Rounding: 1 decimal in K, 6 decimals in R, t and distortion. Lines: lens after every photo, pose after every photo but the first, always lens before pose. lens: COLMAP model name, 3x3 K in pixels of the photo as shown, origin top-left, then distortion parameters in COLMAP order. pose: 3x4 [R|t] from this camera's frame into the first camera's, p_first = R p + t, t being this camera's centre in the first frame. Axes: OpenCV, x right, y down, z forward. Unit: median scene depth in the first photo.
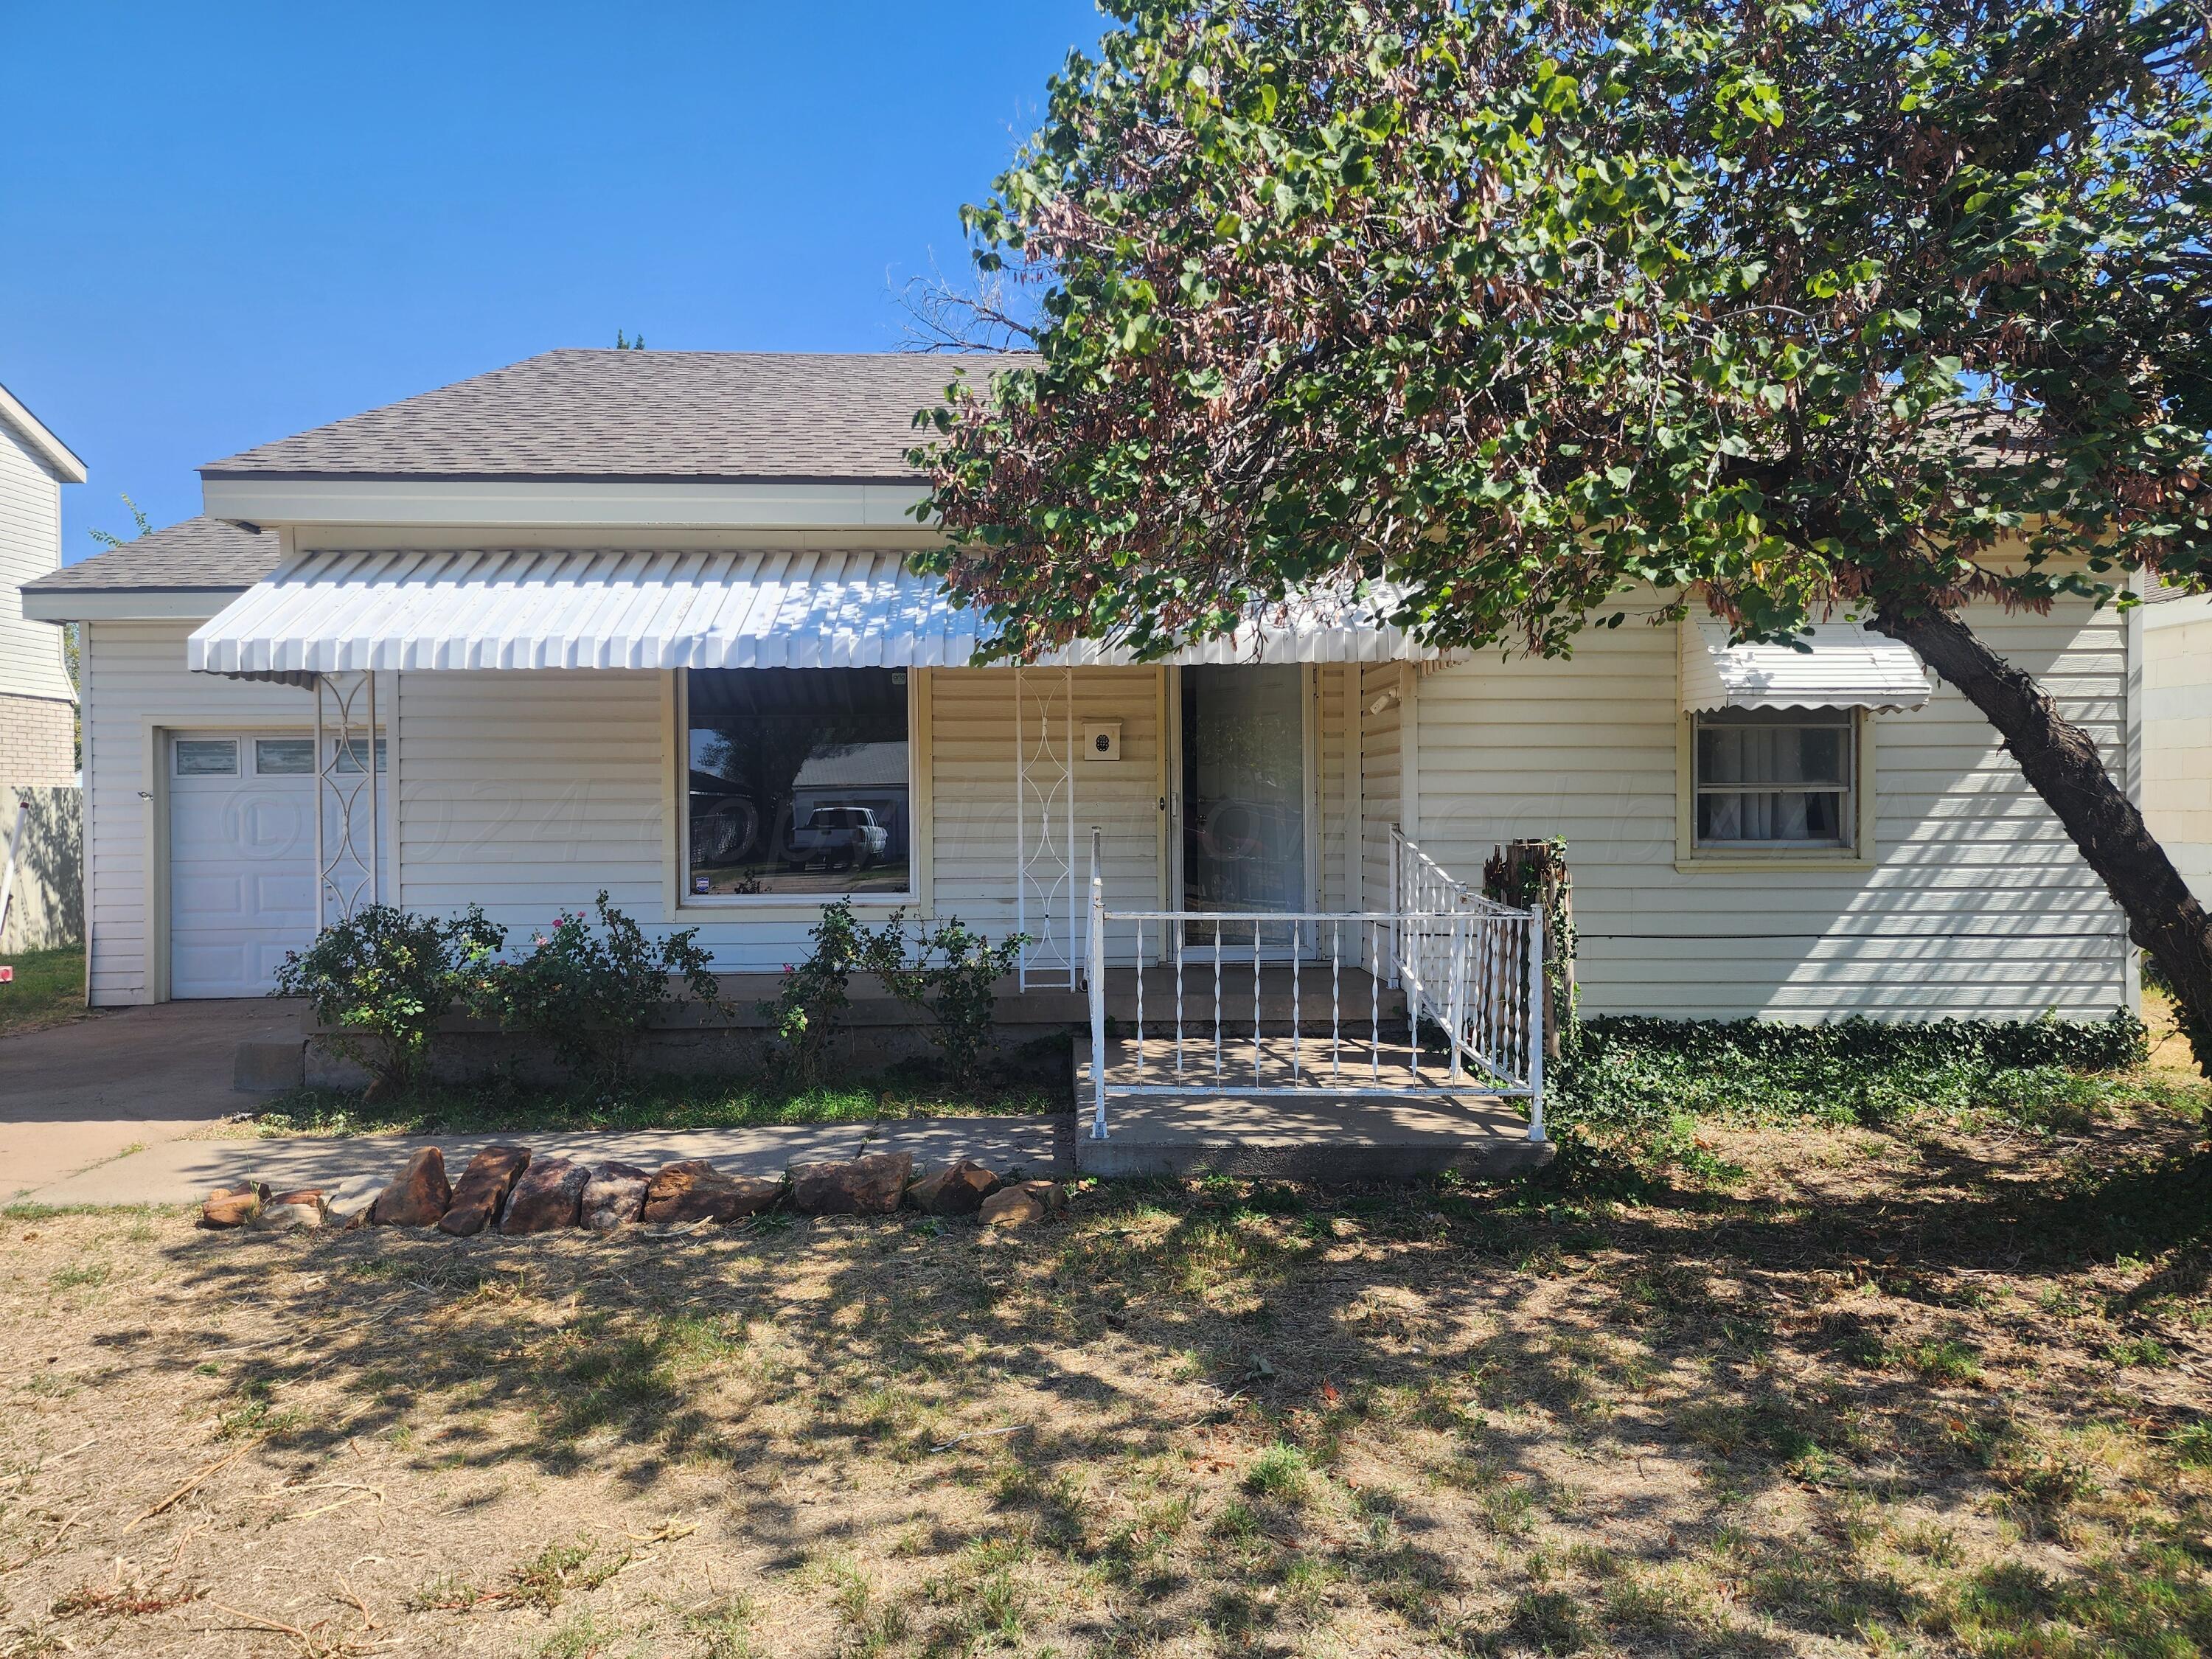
lens RADIAL K [[1491.0, 0, 1107.1], [0, 1491.0, 827.8], [0, 0, 1]] dist [0.065985, -0.056454]
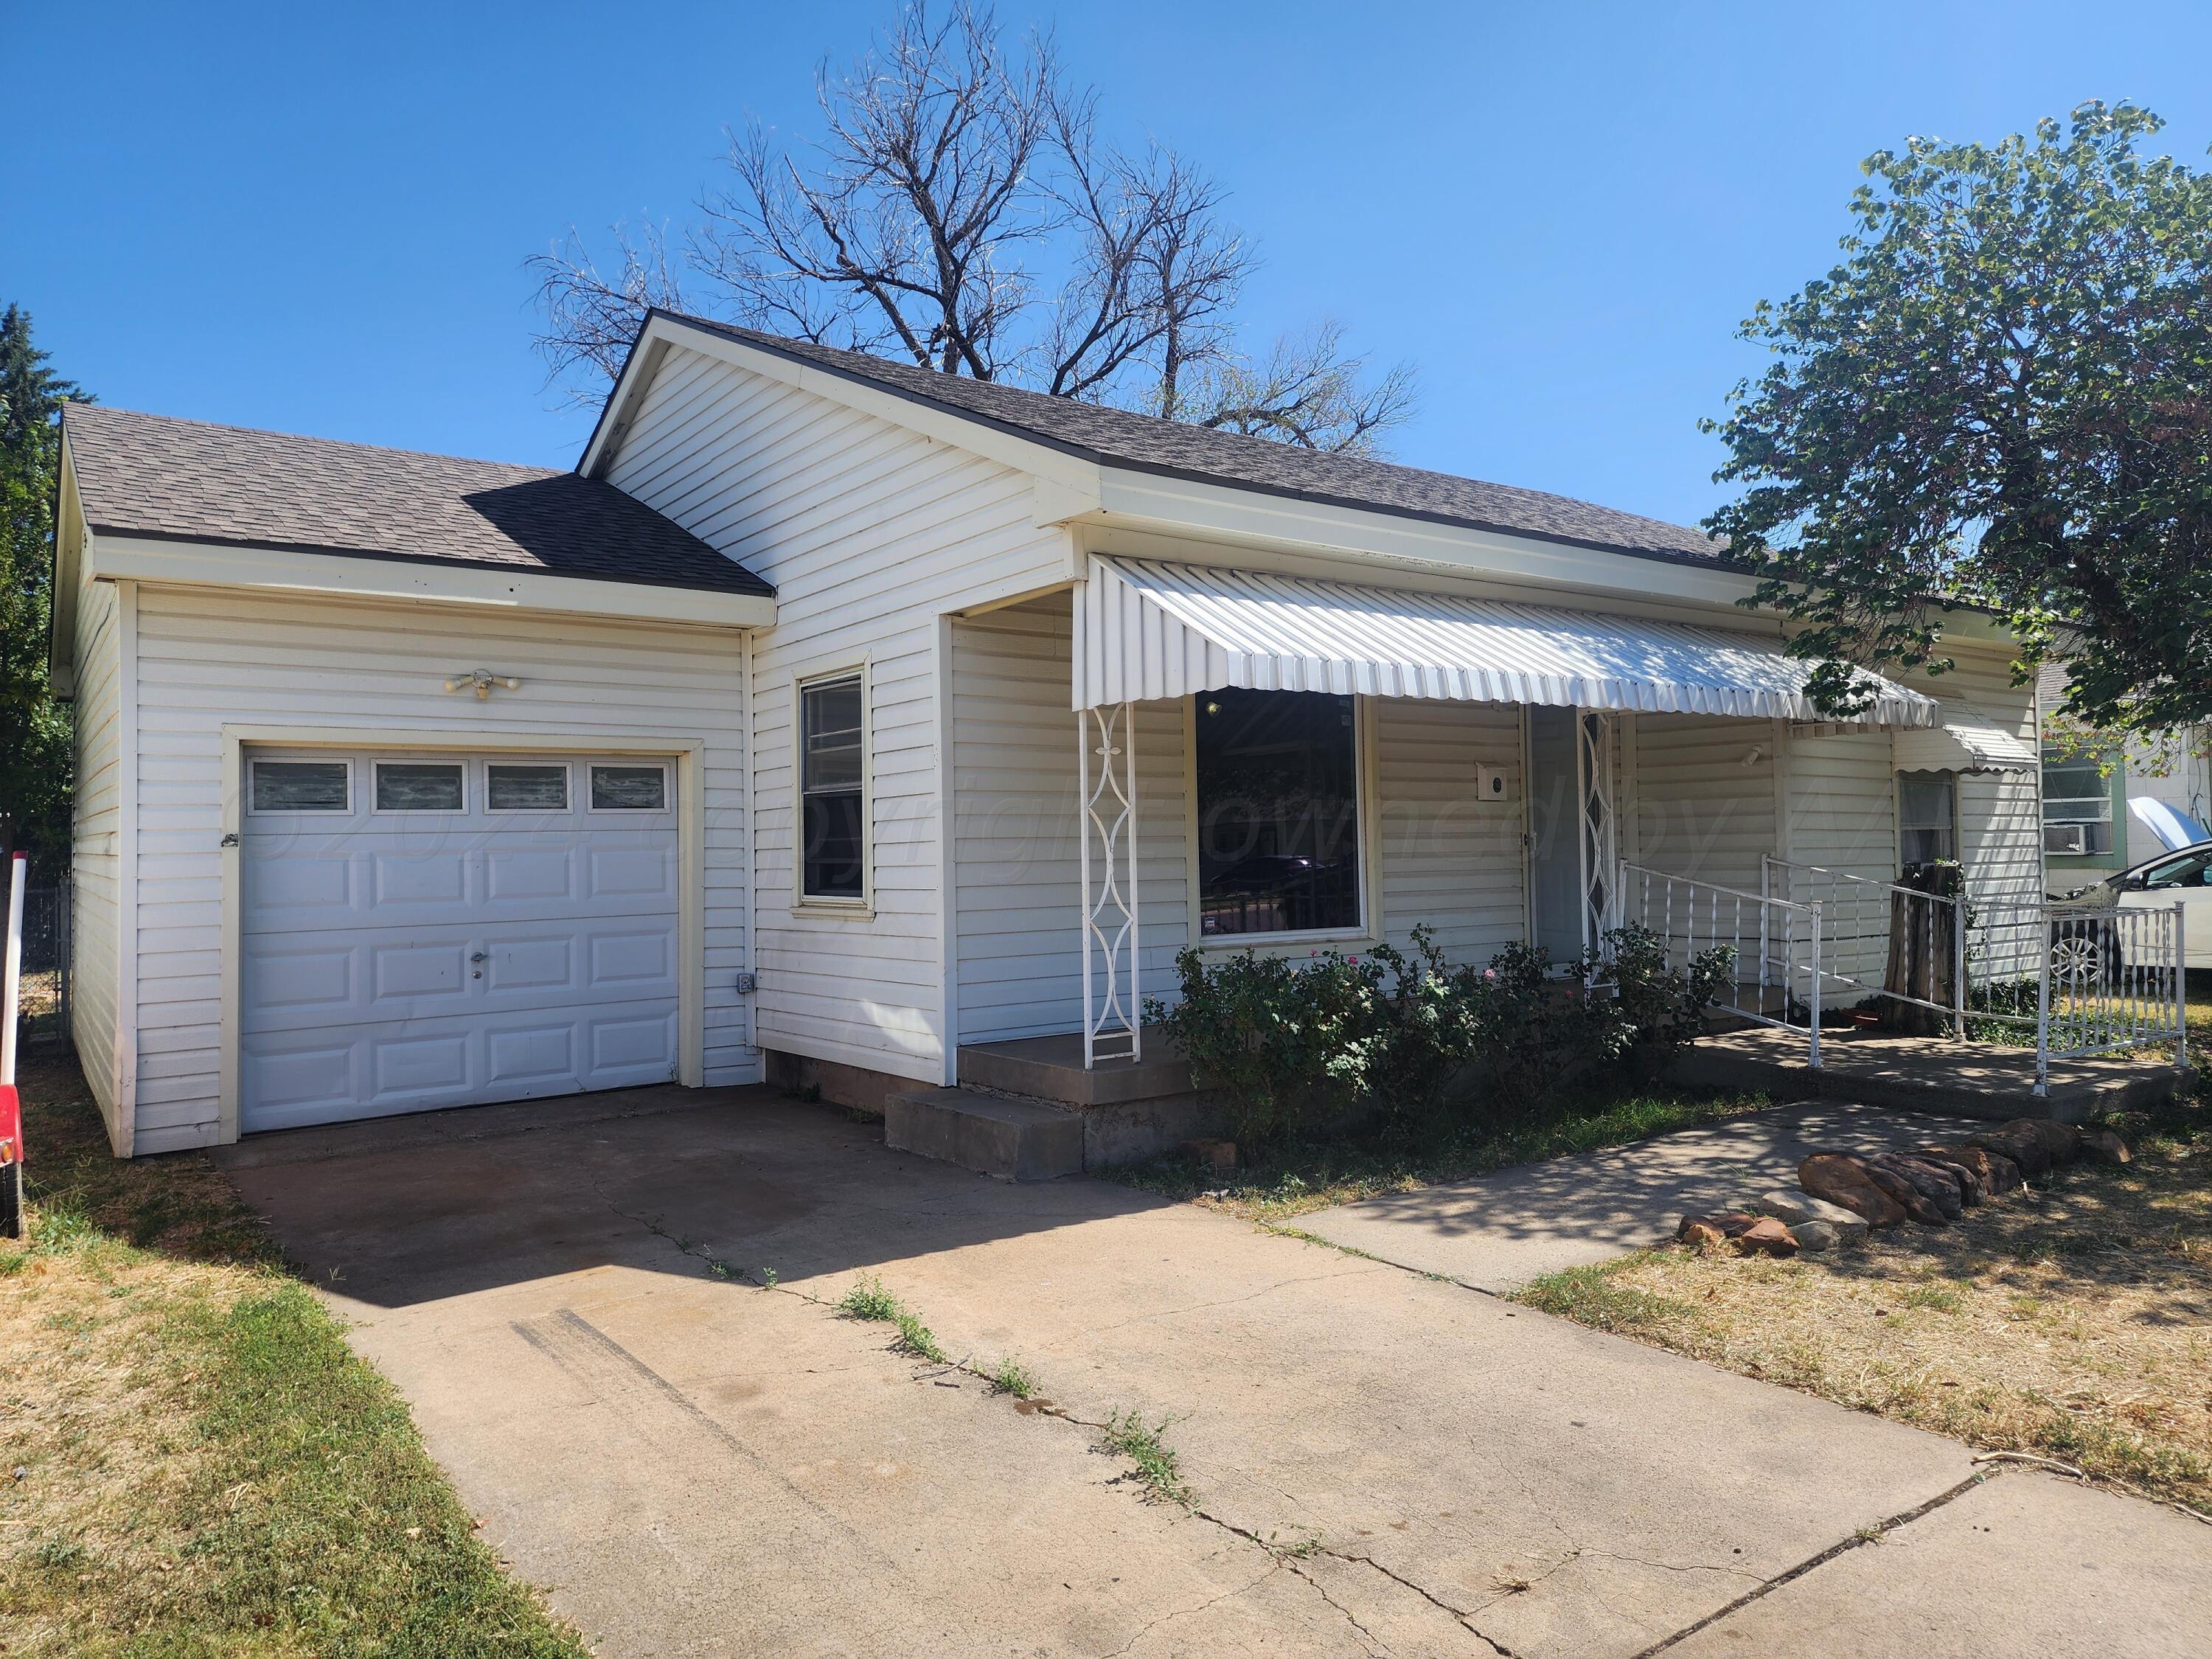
lens RADIAL K [[1491.0, 0, 1106.6], [0, 1491.0, 827.6], [0, 0, 1]] dist [0.065985, -0.056454]
pose [[0.817943, 0.002502, 0.575294, -0.698424], [0.021914, 0.999129, -0.035502, 0.006466], [-0.574882, 0.041646, 0.817176, 0.202489]]
